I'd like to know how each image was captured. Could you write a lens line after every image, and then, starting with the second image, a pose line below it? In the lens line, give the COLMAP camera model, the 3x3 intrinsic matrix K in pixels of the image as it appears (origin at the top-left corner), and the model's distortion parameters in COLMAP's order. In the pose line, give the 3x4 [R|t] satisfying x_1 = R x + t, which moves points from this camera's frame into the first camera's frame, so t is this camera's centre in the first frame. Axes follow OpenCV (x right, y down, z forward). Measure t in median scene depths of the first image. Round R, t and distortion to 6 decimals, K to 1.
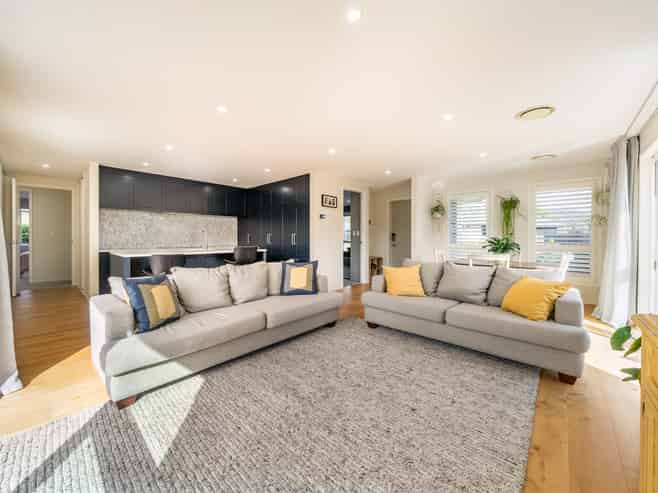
lens RADIAL K [[255.6, 0, 313.4], [0, 255.6, 240.9], [0, 0, 1]] dist [0.000808, 0.000009]
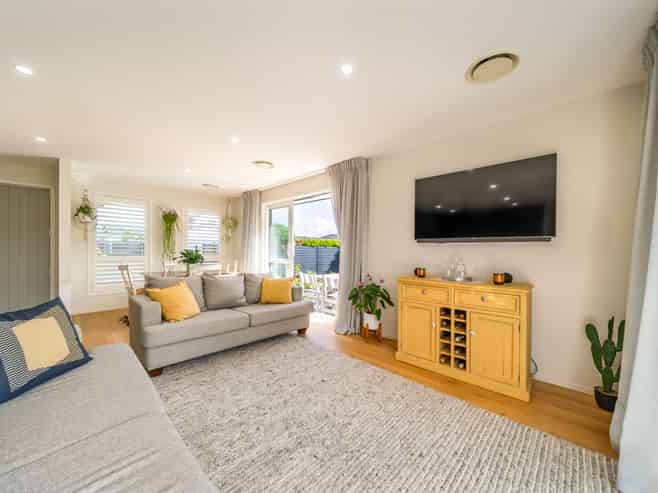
lens RADIAL K [[254.9, 0, 342.6], [0, 254.9, 249.1], [0, 0, 1]] dist [0.000330, 0.000011]
pose [[-0.024381, 0.003494, 0.999697, -0.610052], [0.002552, 0.999991, -0.003432, -0.014690], [-0.999699, 0.002468, -0.024389, 0.601705]]
